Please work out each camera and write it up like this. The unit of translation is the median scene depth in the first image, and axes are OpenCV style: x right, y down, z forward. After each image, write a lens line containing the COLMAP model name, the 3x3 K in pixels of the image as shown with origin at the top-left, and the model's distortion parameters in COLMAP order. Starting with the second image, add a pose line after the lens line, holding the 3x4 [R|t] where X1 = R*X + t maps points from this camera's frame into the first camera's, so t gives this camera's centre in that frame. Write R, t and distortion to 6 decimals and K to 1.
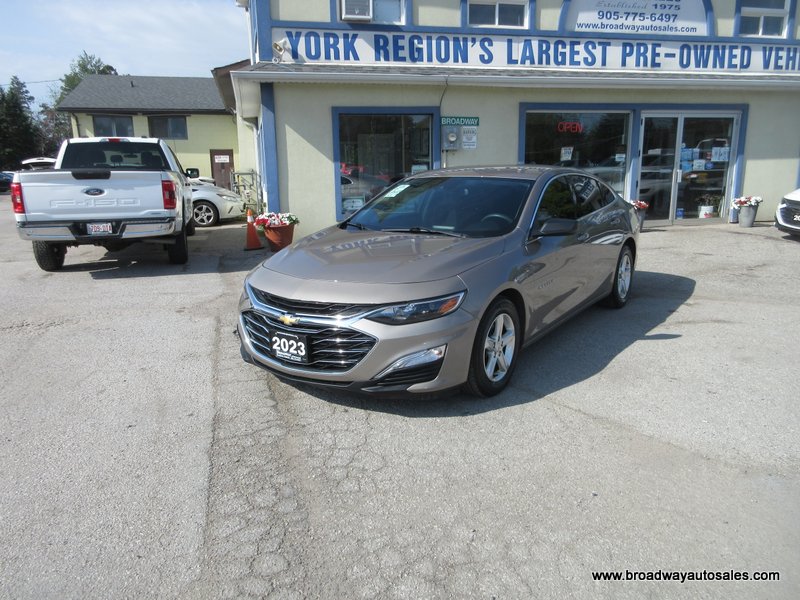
lens RADIAL K [[605.8, 0, 400.2], [0, 605.8, 297.5], [0, 0, 1]] dist [0.010990, 0.001432]
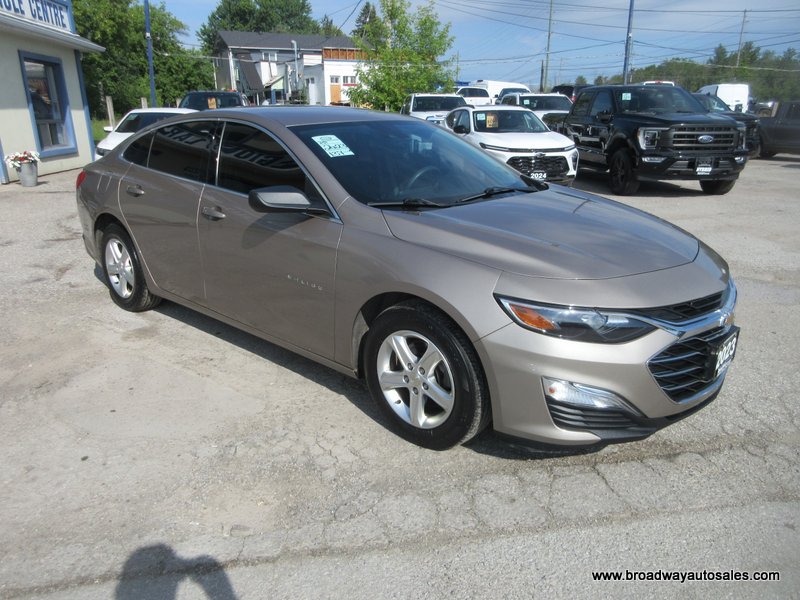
lens RADIAL K [[605.8, 0, 401.0], [0, 605.8, 301.6], [0, 0, 1]] dist [0.010990, 0.001432]
pose [[0.123987, -0.286775, 0.949941, -0.582121], [0.215919, 0.942186, 0.256252, -0.159032], [-0.968507, 0.173339, 0.178739, 0.797292]]
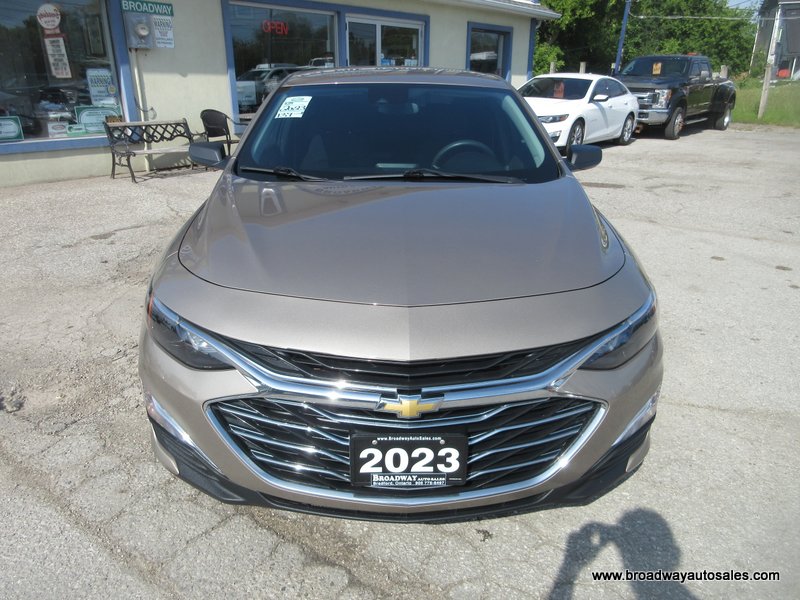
lens RADIAL K [[605.8, 0, 402.3], [0, 605.8, 295.3], [0, 0, 1]] dist [0.010990, 0.001432]
pose [[0.803183, -0.183945, 0.566623, -0.270048], [0.109283, 0.980490, 0.163392, -0.074329], [-0.585623, -0.069312, 0.807614, 0.410792]]
